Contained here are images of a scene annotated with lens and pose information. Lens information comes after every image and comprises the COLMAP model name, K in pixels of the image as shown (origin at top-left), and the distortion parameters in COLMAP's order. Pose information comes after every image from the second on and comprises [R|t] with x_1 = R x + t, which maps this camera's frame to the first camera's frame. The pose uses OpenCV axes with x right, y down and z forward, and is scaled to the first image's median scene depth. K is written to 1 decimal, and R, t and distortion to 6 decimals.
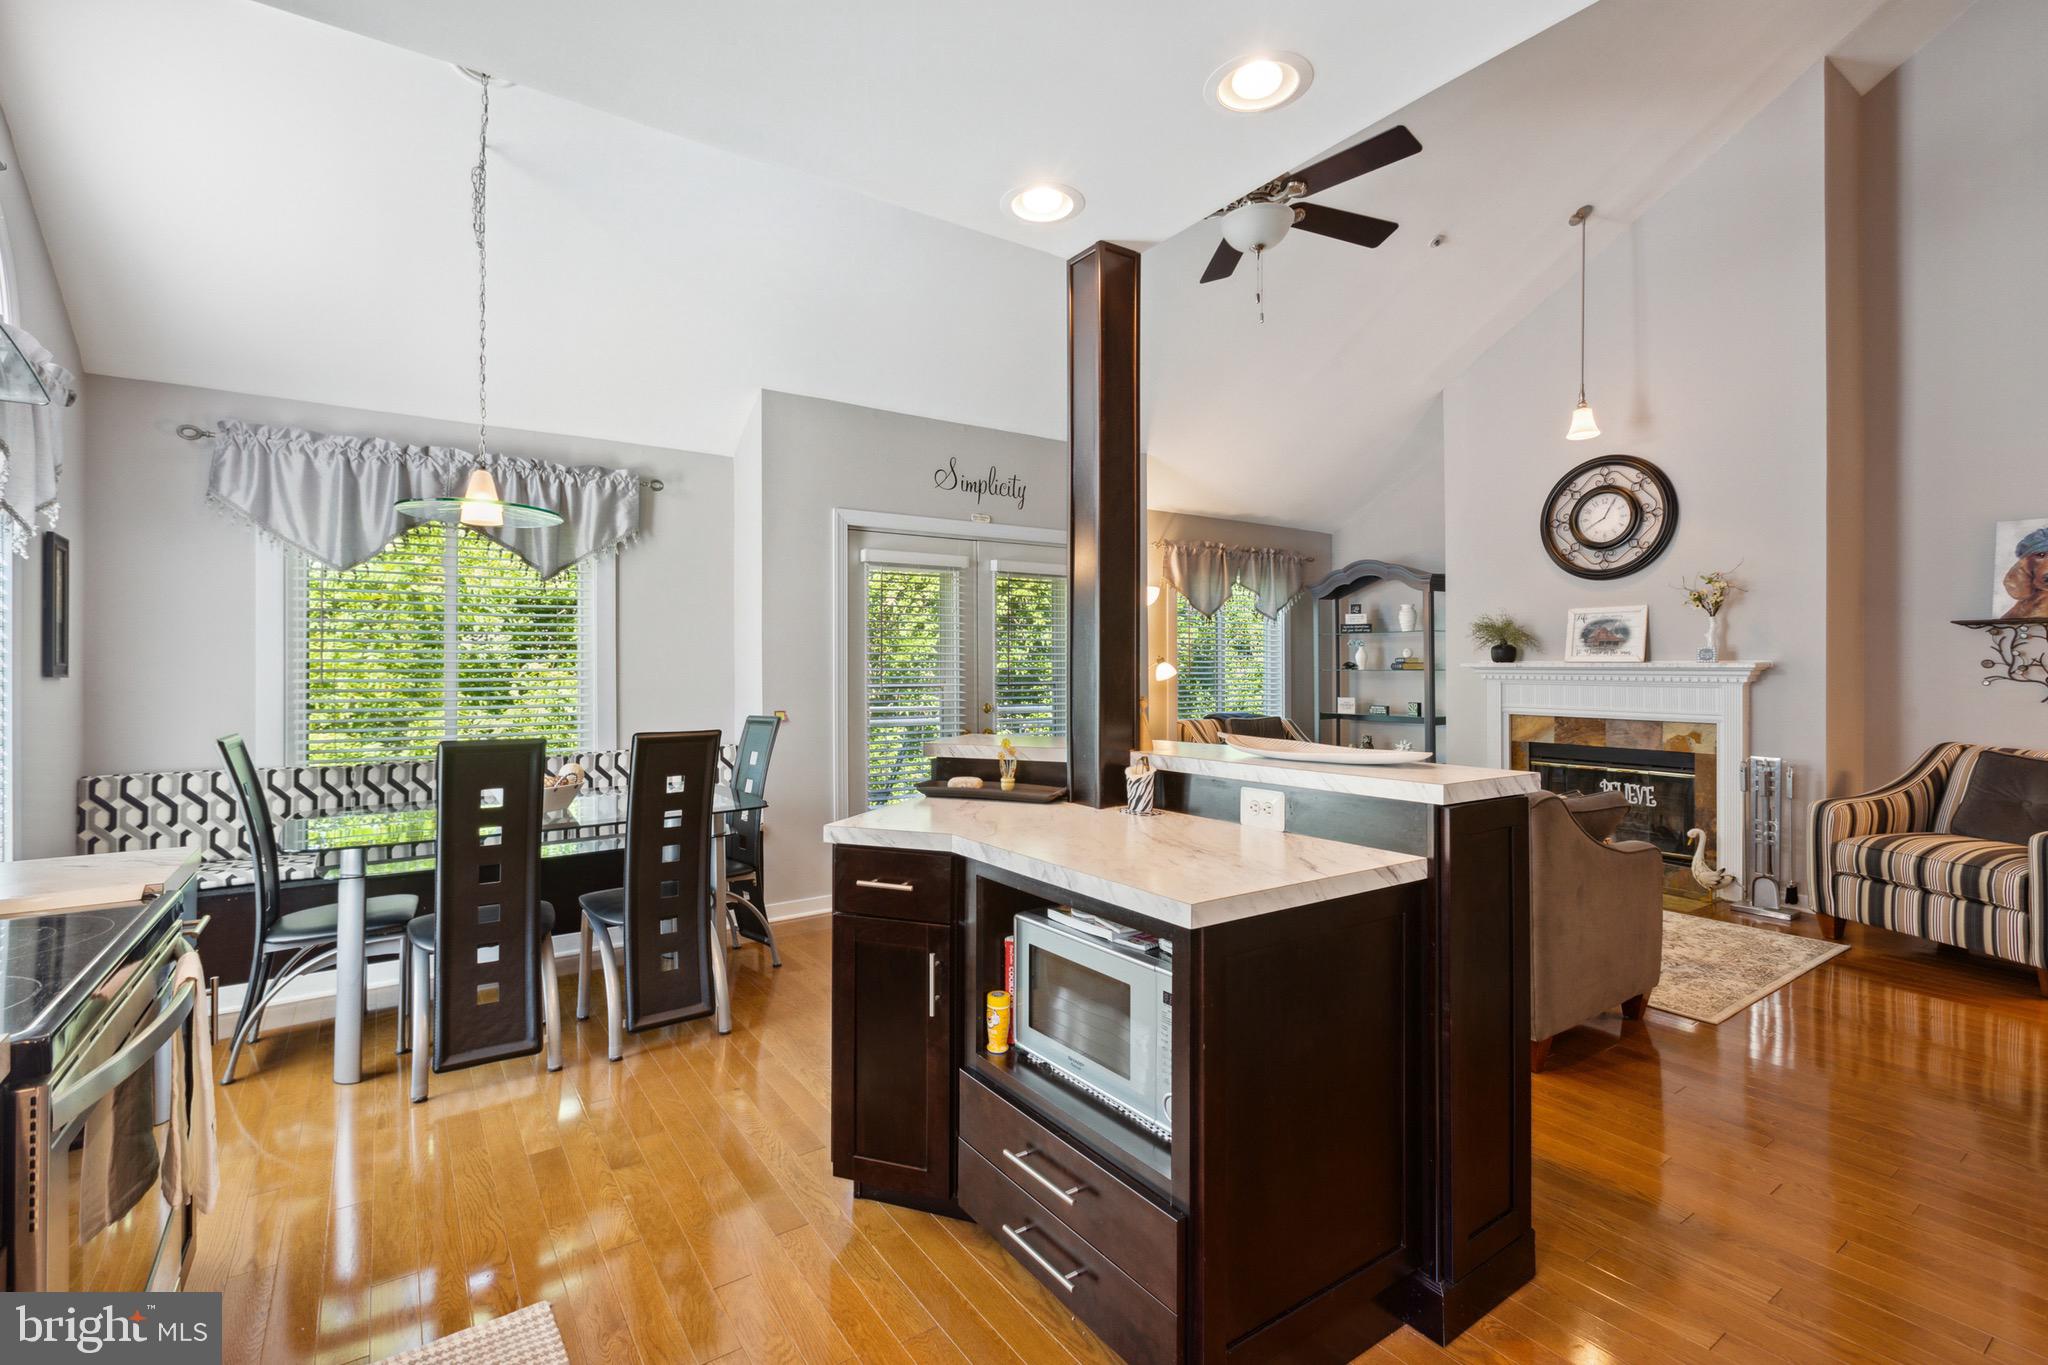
lens RADIAL K [[922.3, 0, 1025.5], [0, 922.3, 662.5], [0, 0, 1]] dist [0.001780, -0.000445]
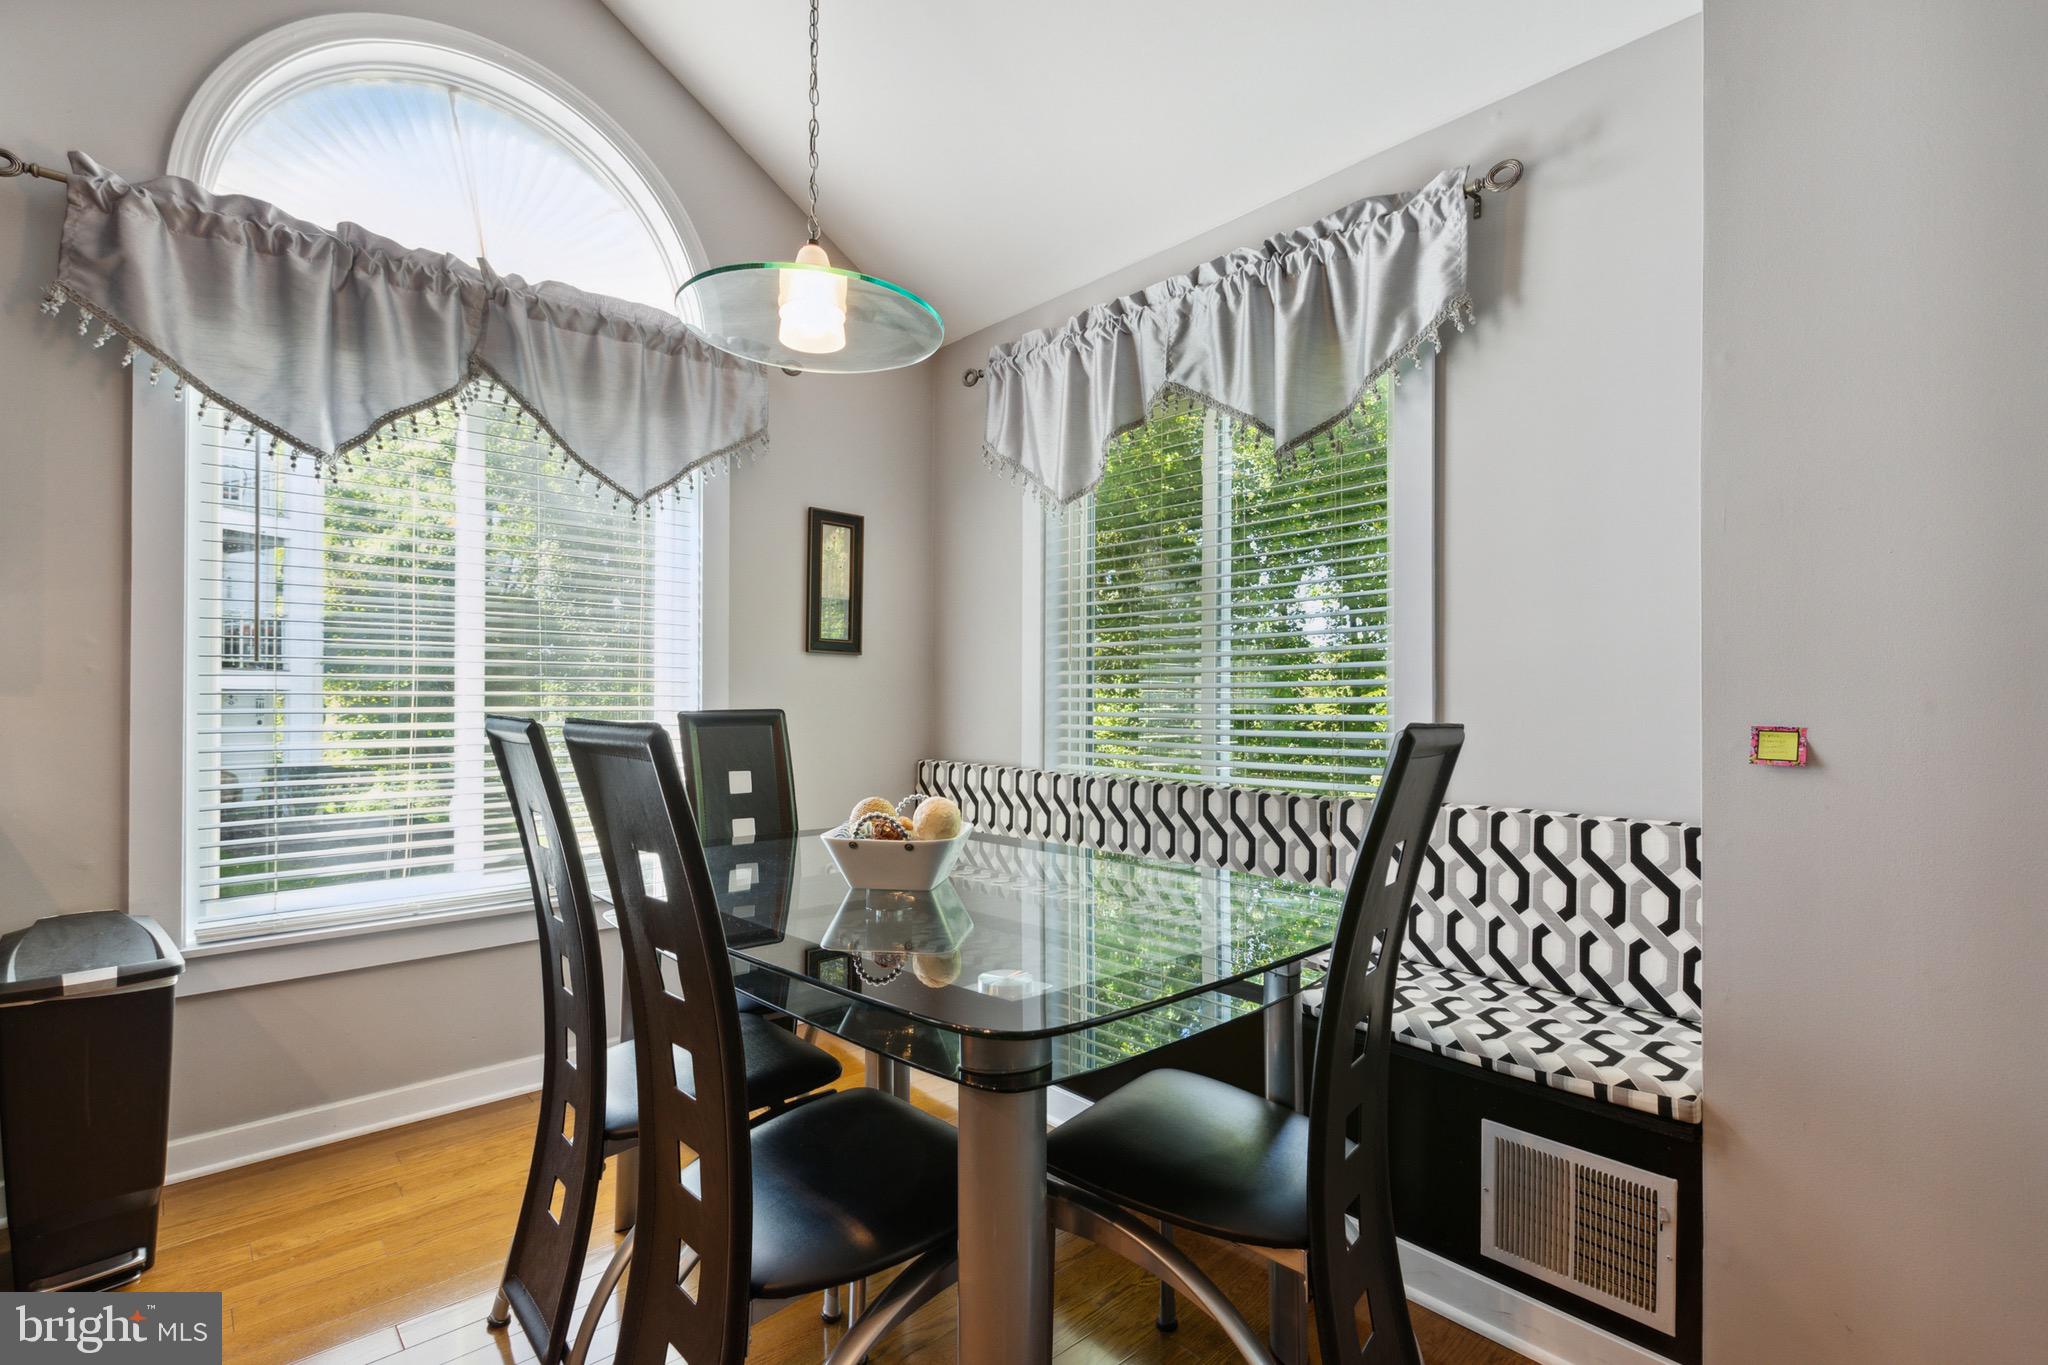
lens RADIAL K [[946.0, 0, 1022.8], [0, 946.0, 701.1], [0, 0, 1]] dist [0.001459, -0.000347]
pose [[0.125937, 0.002627, -0.992035, -0.003277], [-0.001342, 0.999996, 0.002478, 0.042428], [0.992037, 0.001019, 0.125940, 0.705970]]
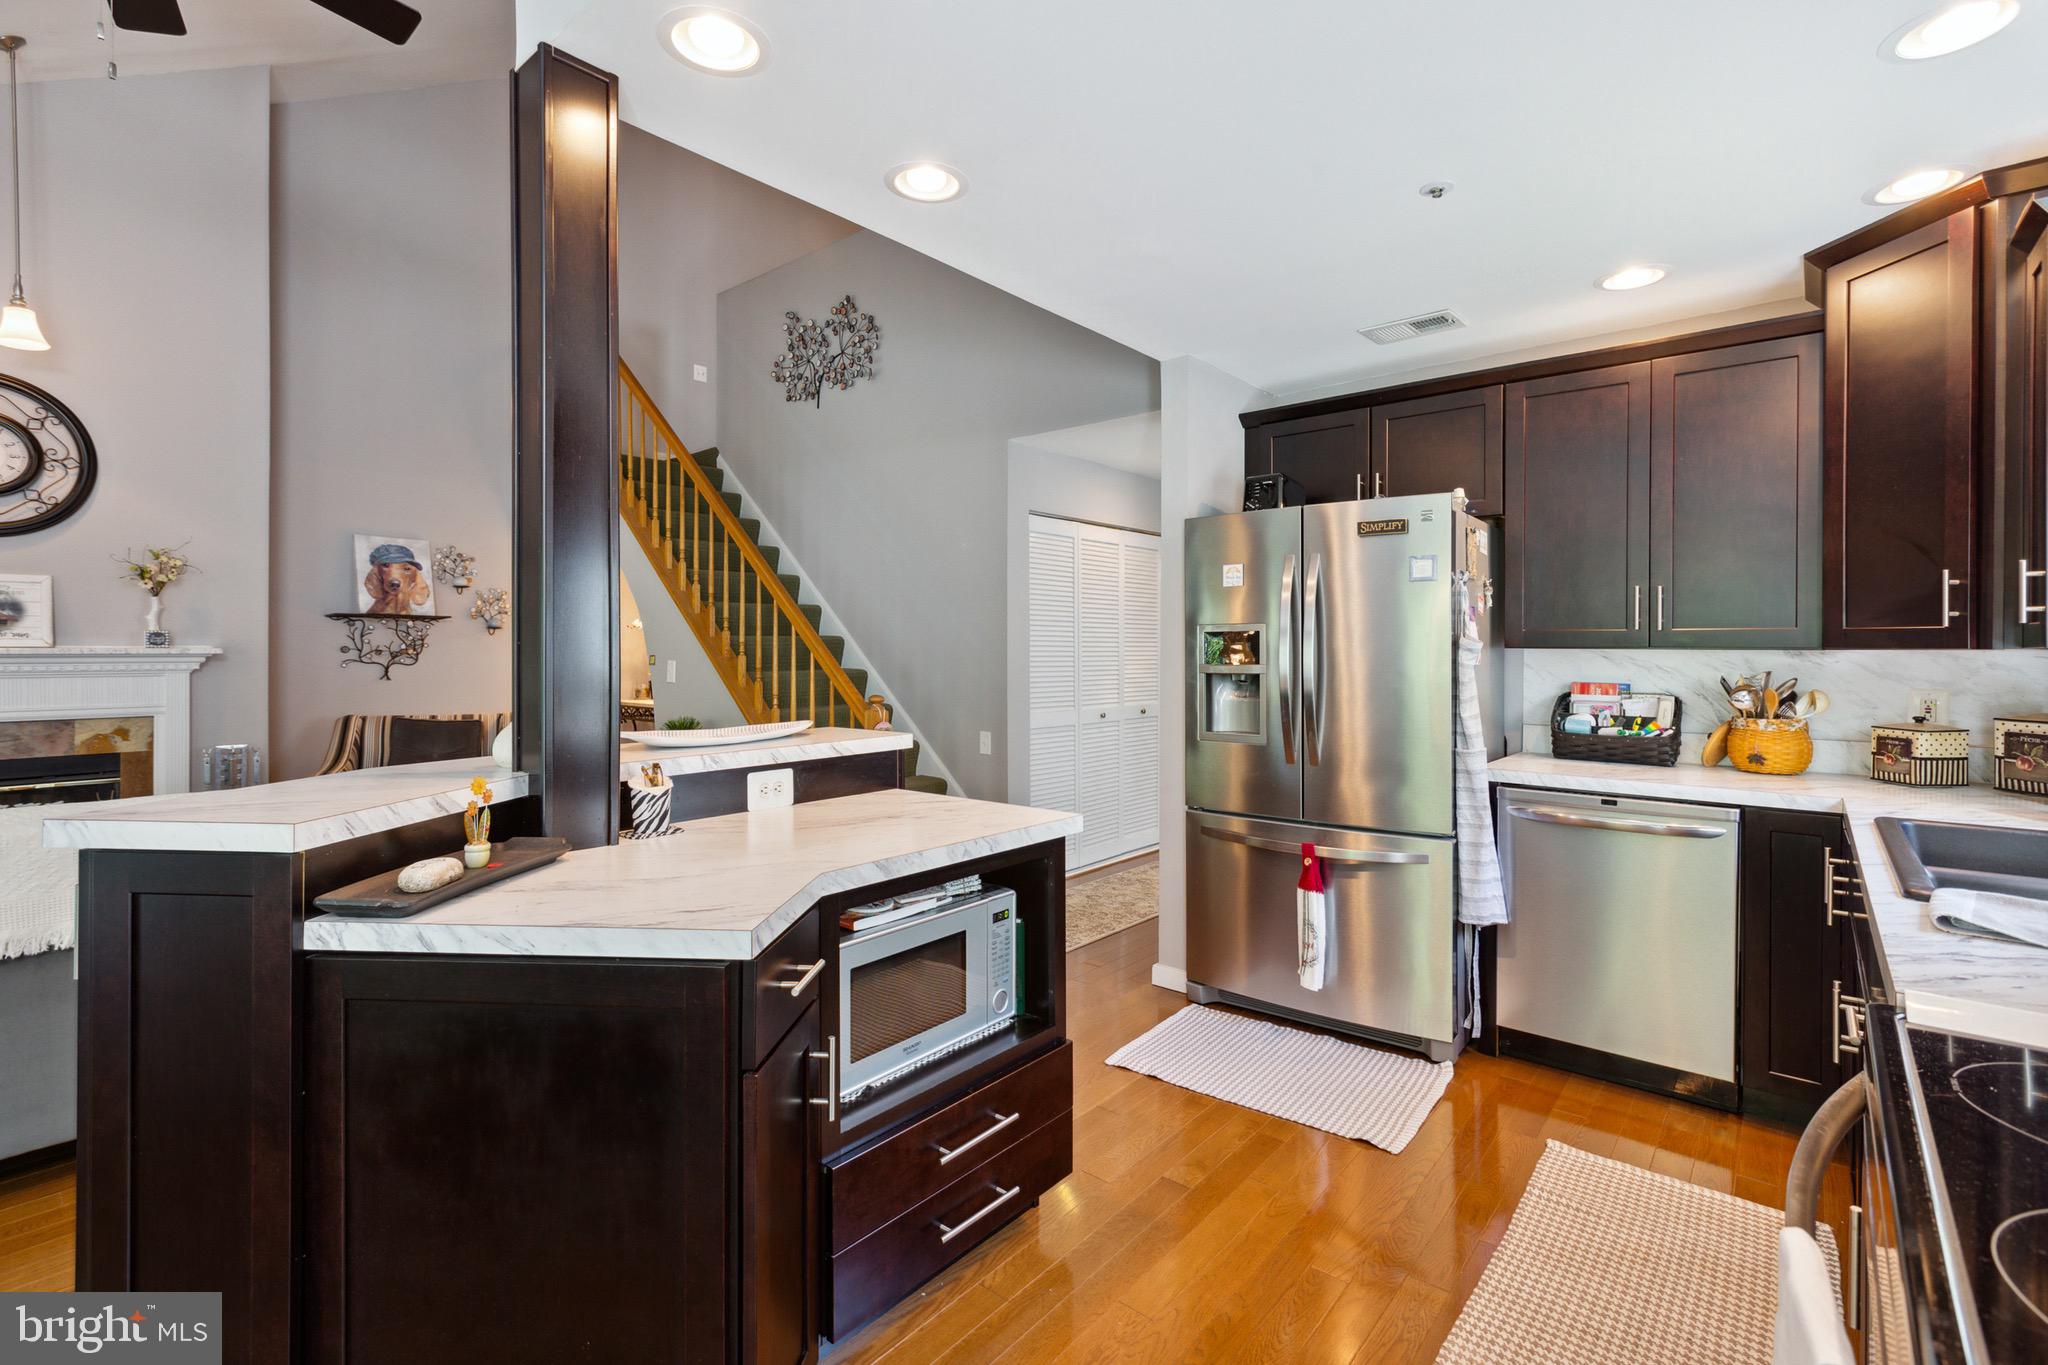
lens RADIAL K [[931.5, 0, 1027.6], [0, 931.5, 650.5], [0, 0, 1]] dist [0.001114, -0.000409]
pose [[-0.256025, -0.000754, 0.966670, -0.363133], [-0.001699, 0.999999, 0.000330, 0.000870], [-0.966669, -0.001558, -0.256026, 0.433819]]
